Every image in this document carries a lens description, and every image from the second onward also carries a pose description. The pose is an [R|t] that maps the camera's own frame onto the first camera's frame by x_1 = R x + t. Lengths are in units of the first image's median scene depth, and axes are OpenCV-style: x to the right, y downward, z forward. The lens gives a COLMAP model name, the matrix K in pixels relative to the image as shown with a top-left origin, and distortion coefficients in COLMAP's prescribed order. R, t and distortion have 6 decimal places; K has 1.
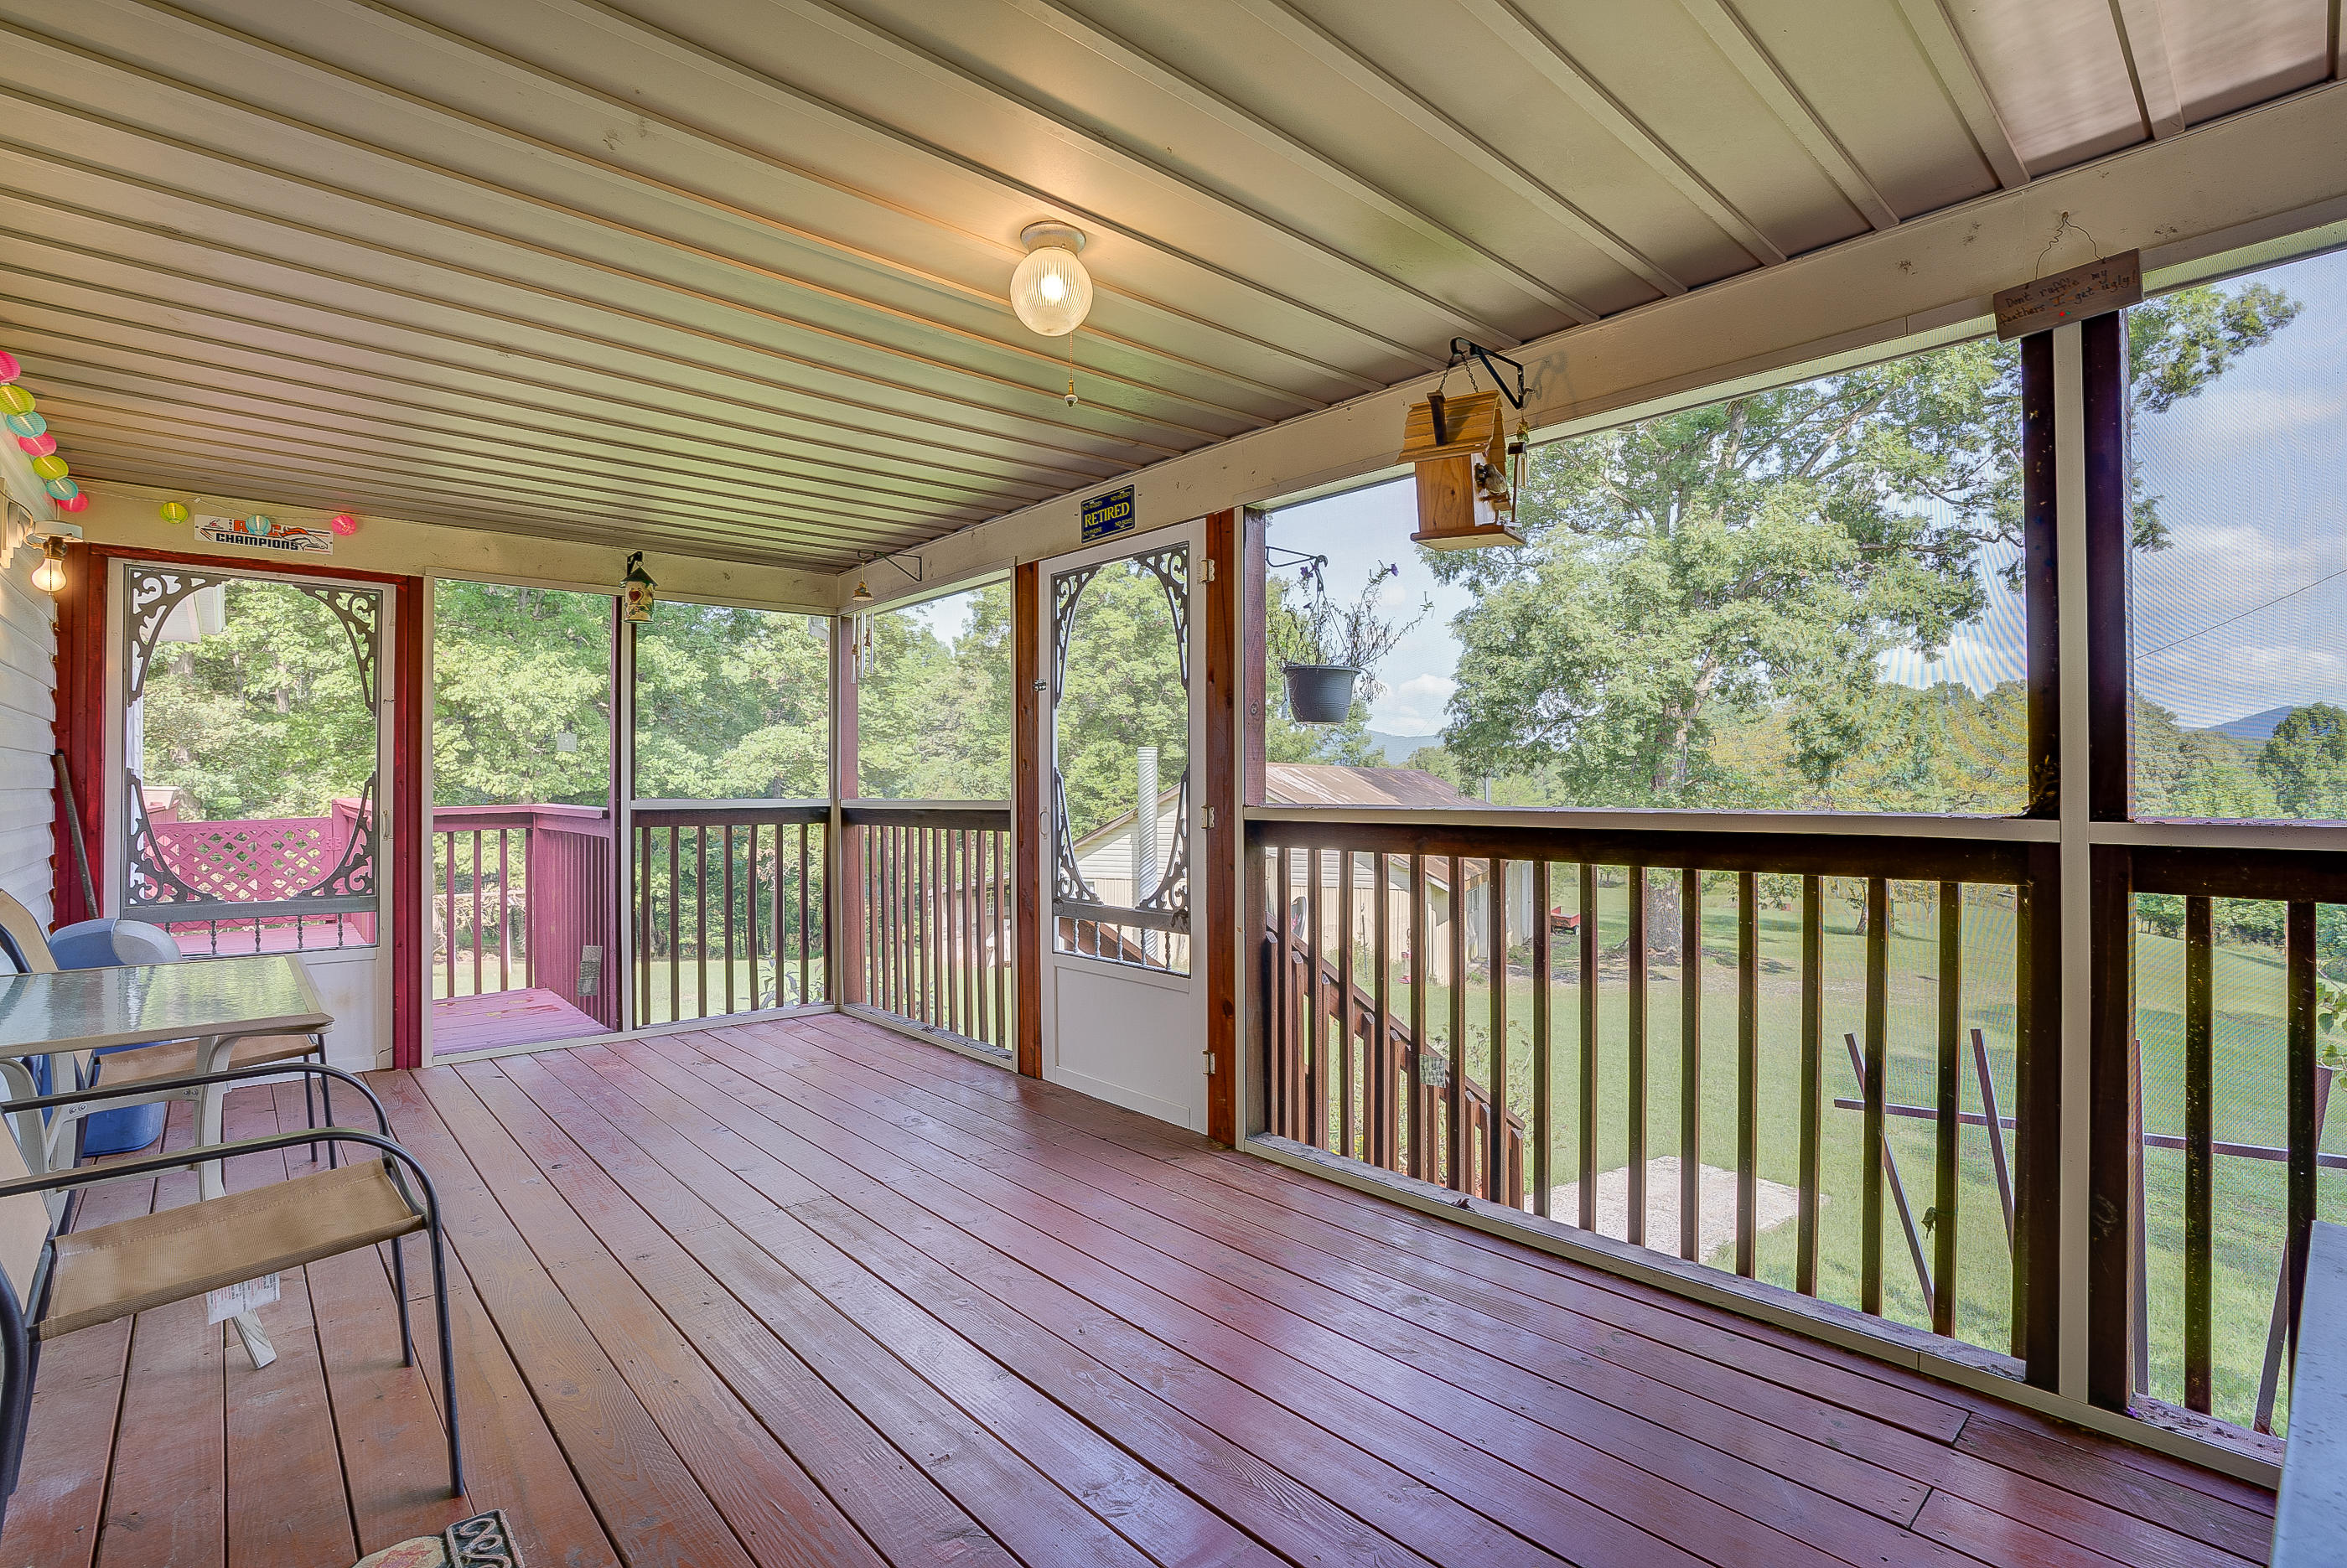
lens RADIAL K [[1107.7, 0, 1173.5], [0, 1107.7, 784.0], [0, 0, 1]] dist [-0.072032, 0.027213]
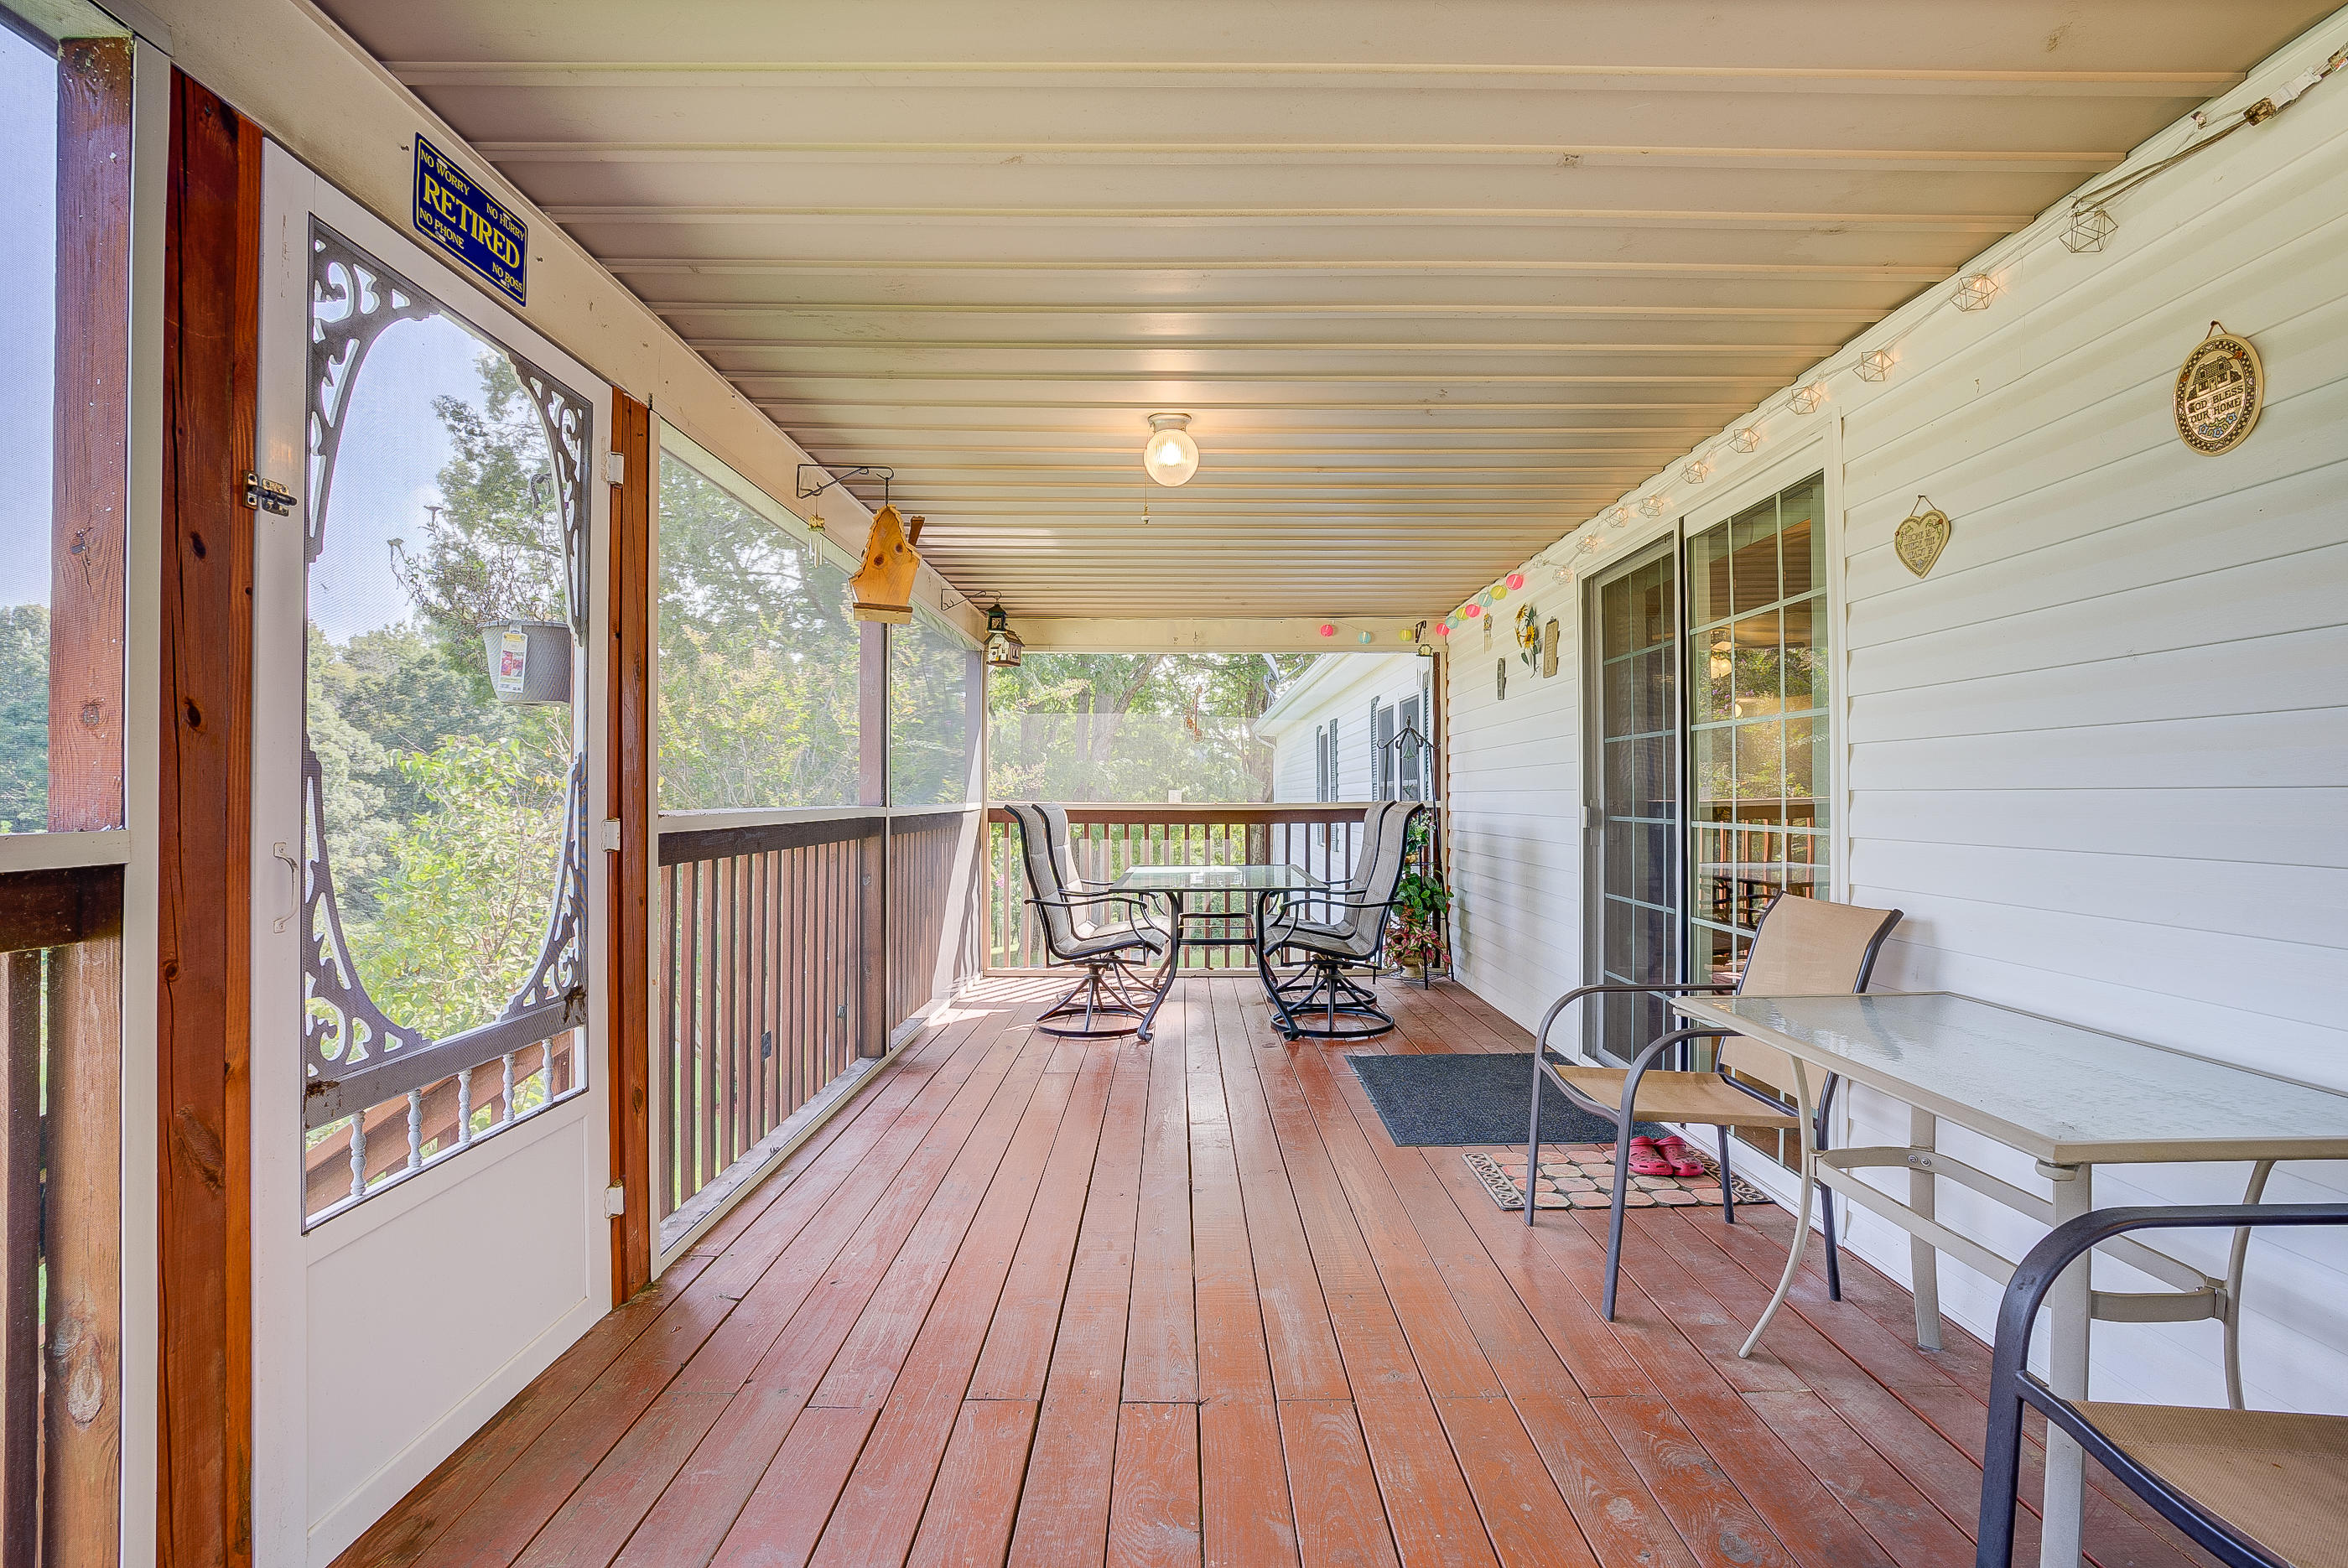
lens RADIAL K [[1108.2, 0, 1174.0], [0, 1108.2, 784.0], [0, 0, 1]] dist [-0.072032, 0.027213]
pose [[-0.738683, -0.000137, 0.674053, -0.631307], [-0.011925, 0.999846, -0.012865, 0.002883], [-0.673947, -0.017541, -0.738571, 1.189302]]
